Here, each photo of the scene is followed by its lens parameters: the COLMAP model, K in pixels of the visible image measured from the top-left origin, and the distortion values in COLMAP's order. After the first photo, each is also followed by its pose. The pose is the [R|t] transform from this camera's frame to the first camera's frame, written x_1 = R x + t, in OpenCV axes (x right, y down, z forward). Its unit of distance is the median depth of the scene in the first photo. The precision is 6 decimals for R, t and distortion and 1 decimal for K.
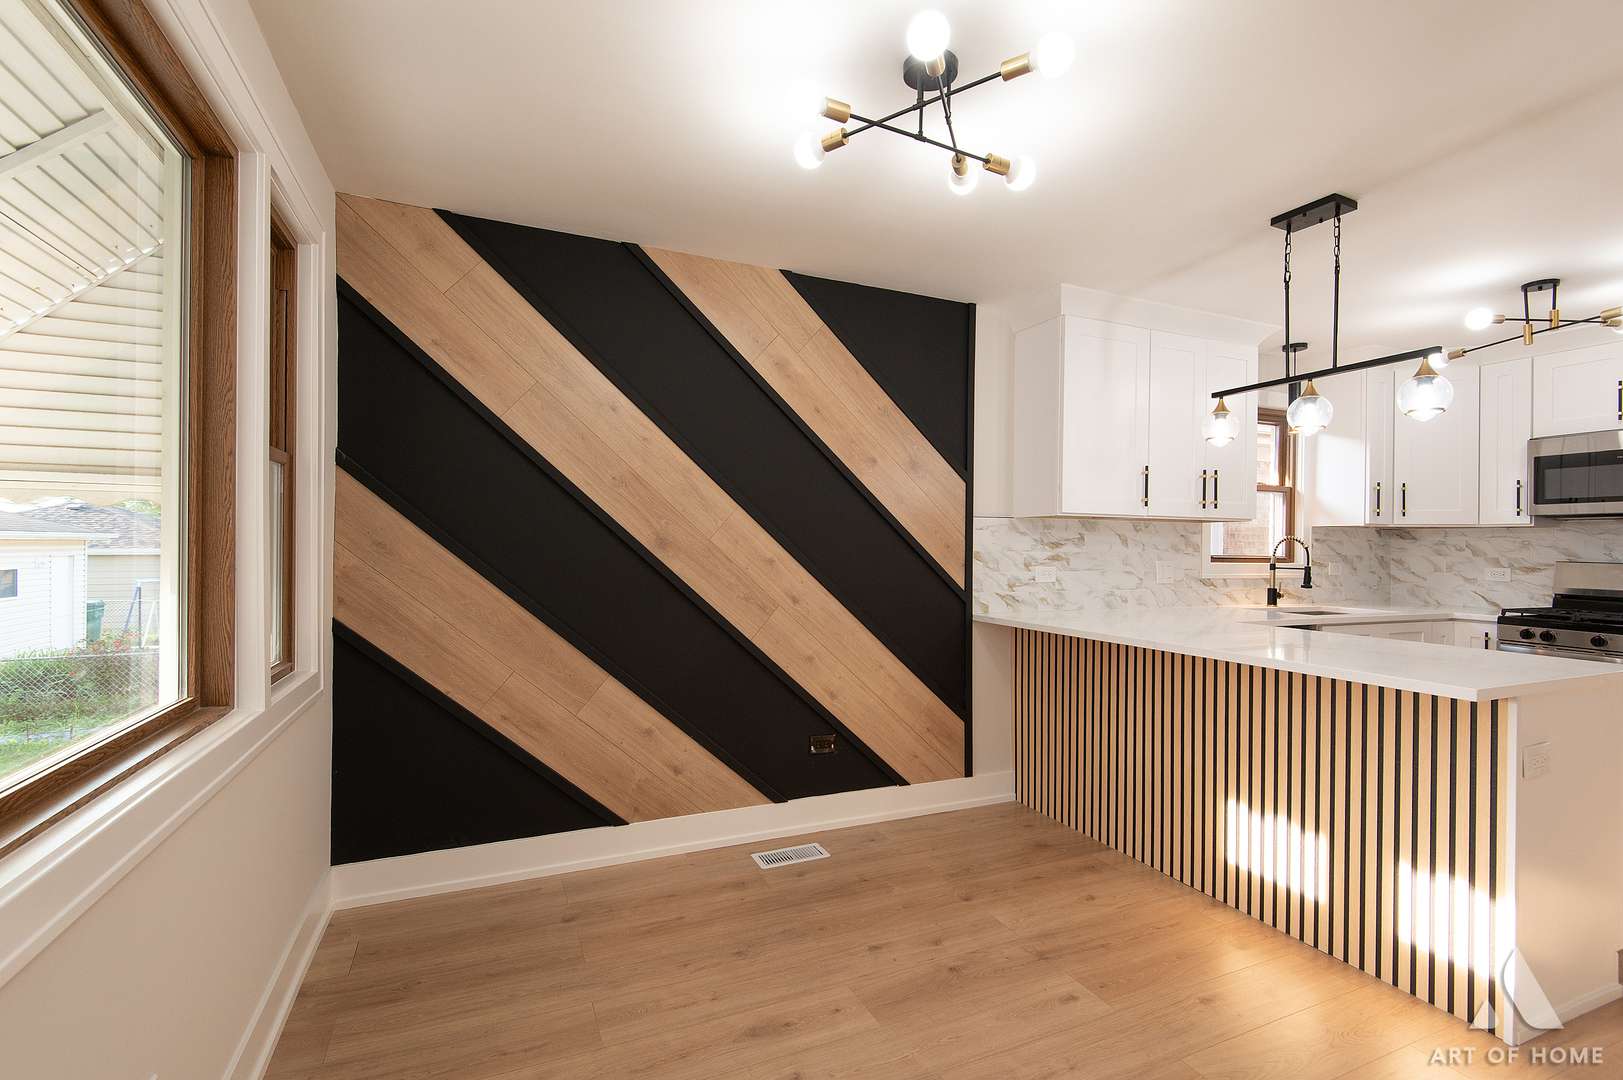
lens RADIAL K [[734.4, 0, 814.5], [0, 734.4, 543.0], [0, 0, 1]] dist [0.018479, -0.008473]
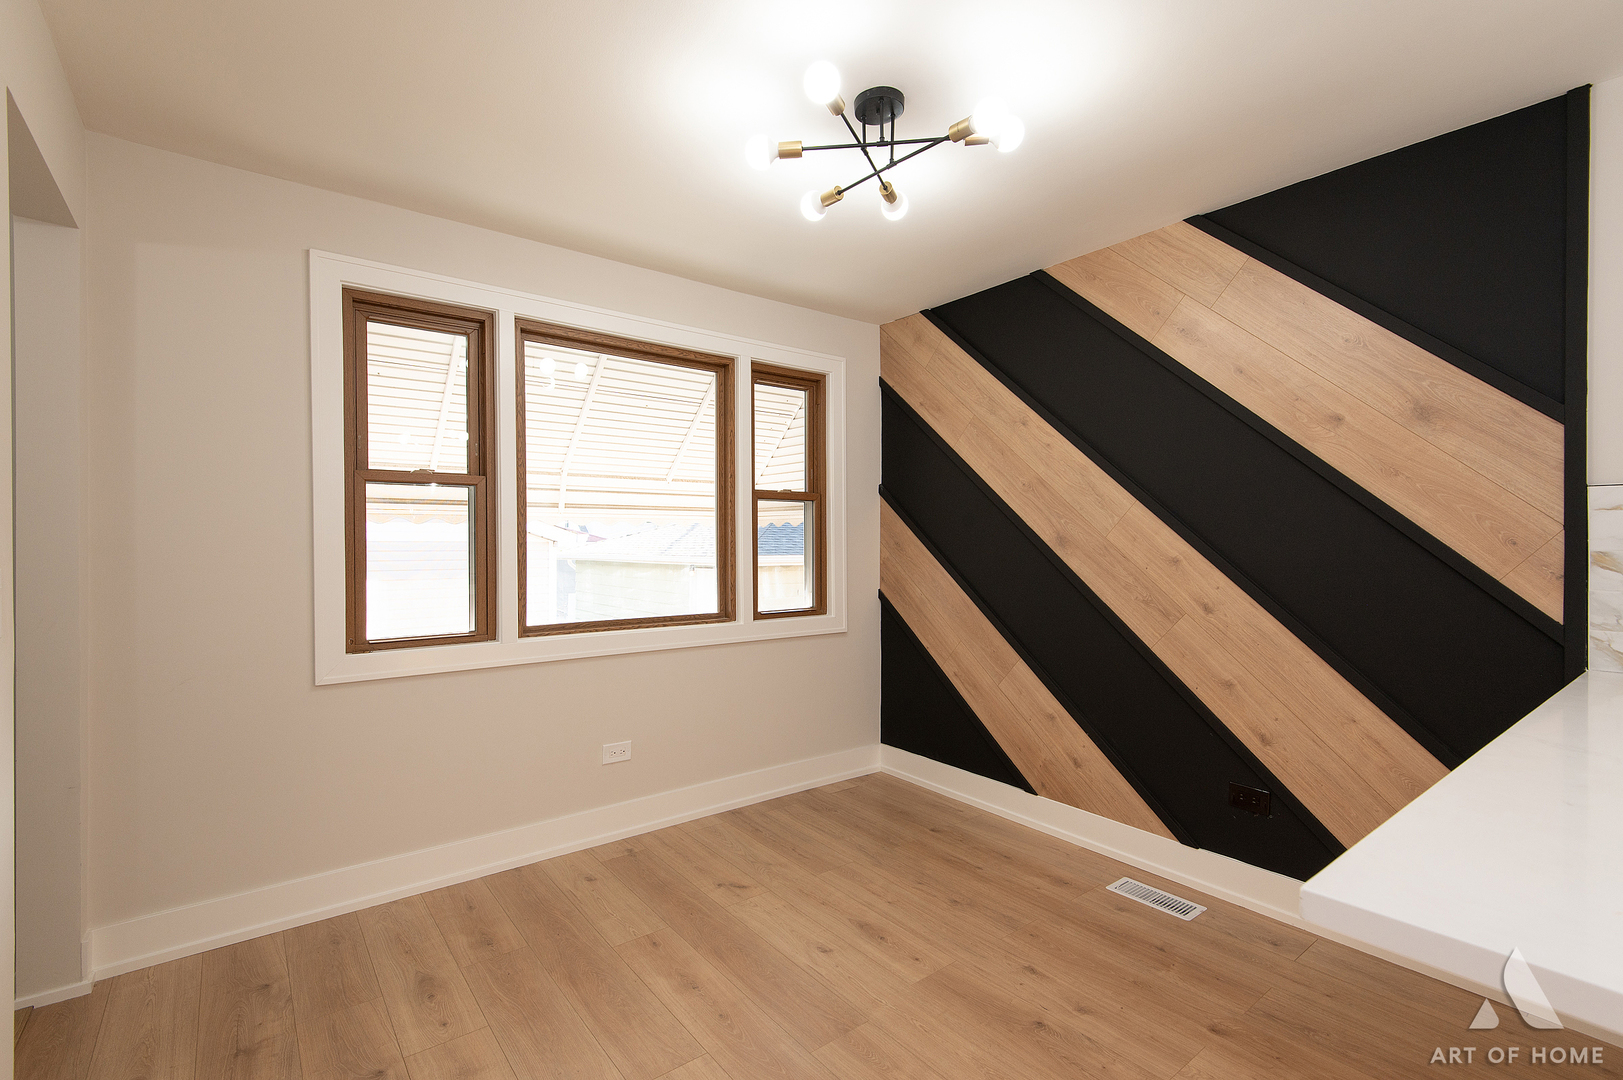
lens RADIAL K [[734.4, 0, 786.4], [0, 734.4, 540.3], [0, 0, 1]] dist [0.018479, -0.008473]
pose [[0.210564, -0.009412, -0.977535, 0.672356], [0.008637, 0.999933, -0.007767, 0.002938], [0.977542, -0.006808, 0.210631, 0.355357]]
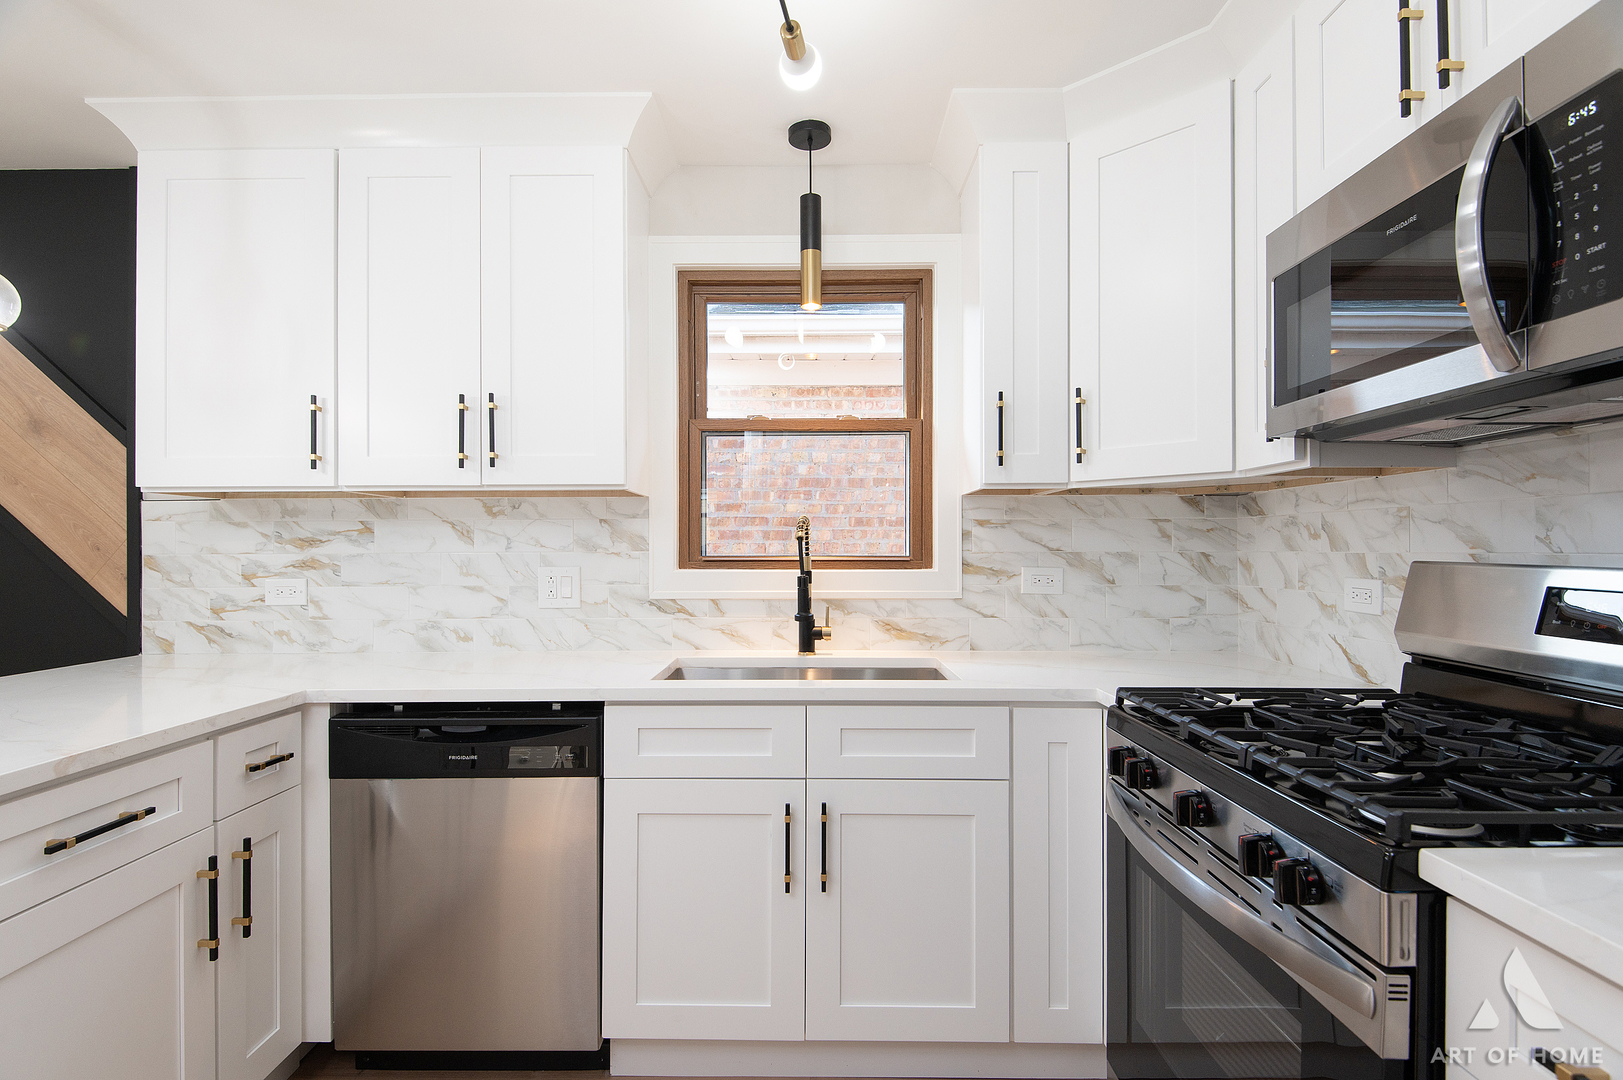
lens RADIAL K [[819.7, 0, 806.2], [0, 819.7, 545.3], [0, 0, 1]] dist [0.024704, -0.004811]
pose [[0.908692, -0.017853, -0.417086, 1.131543], [0.016345, 0.999841, -0.007187, 0.018735], [0.417148, -0.000286, 0.908839, 0.642357]]
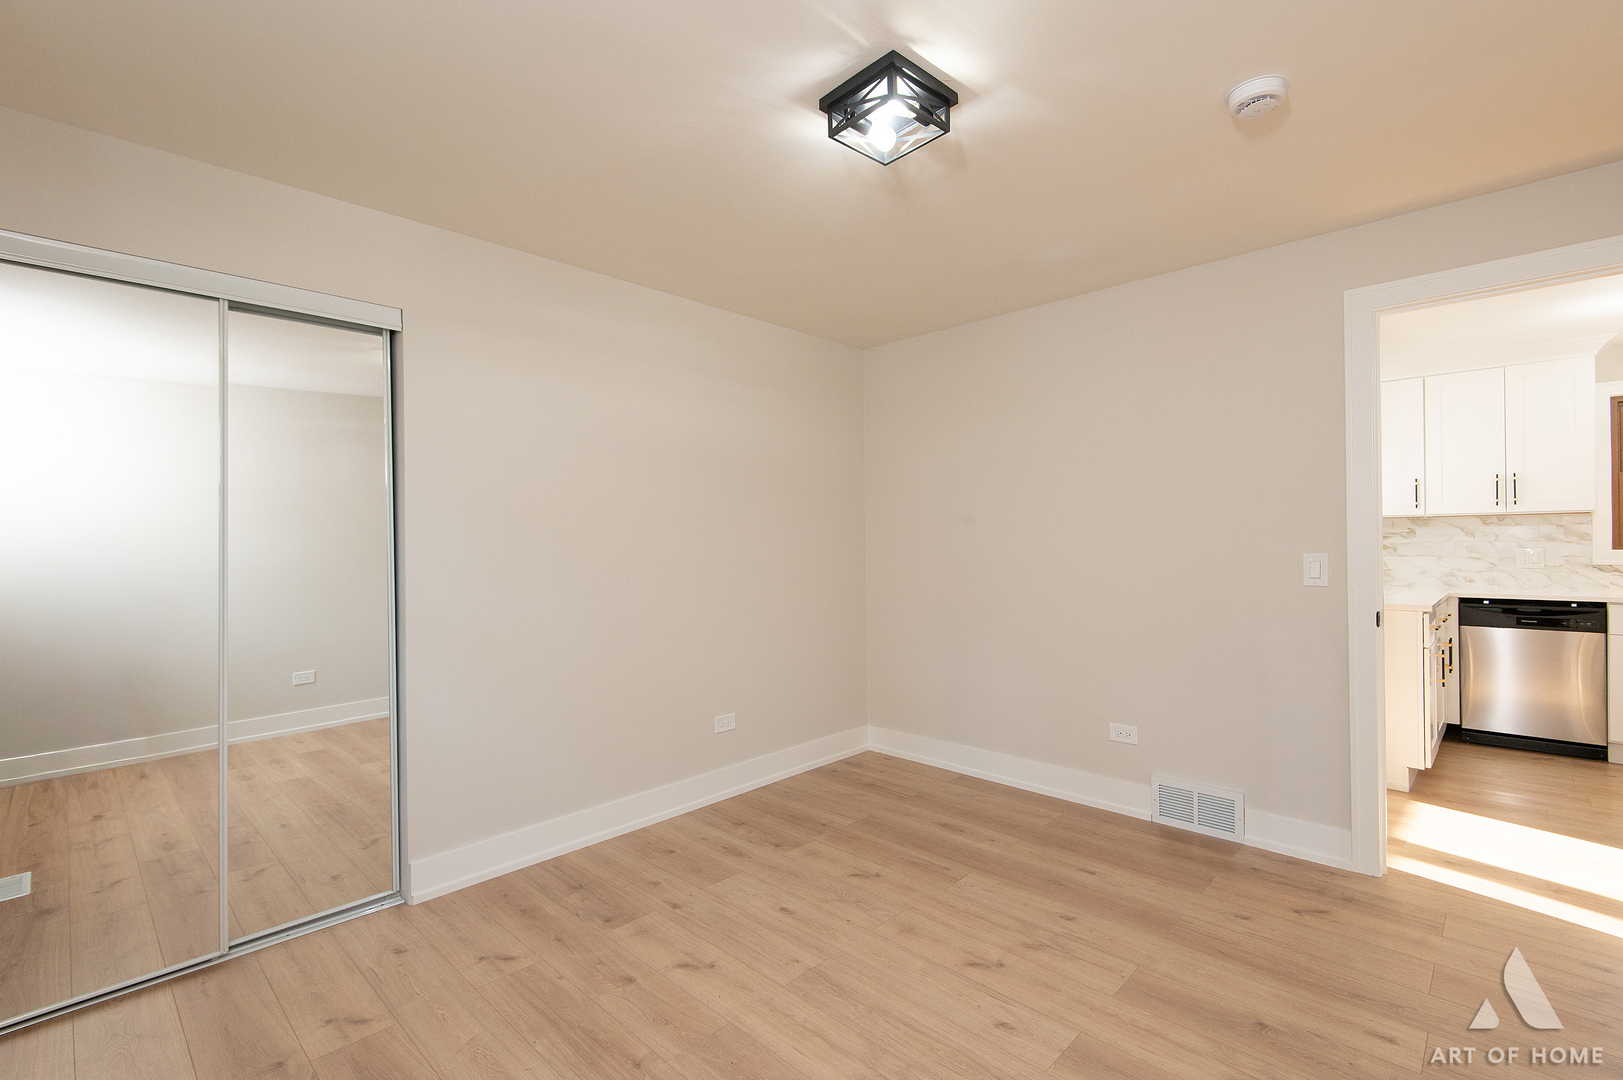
lens RADIAL K [[734.4, 0, 813.5], [0, 734.4, 541.2], [0, 0, 1]] dist [0.018479, -0.008473]
pose [[0.385083, -0.020409, -0.922656, 1.405001], [0.009542, 0.999790, -0.018133, 0.028478], [0.922832, -0.001821, 0.385197, -0.627710]]
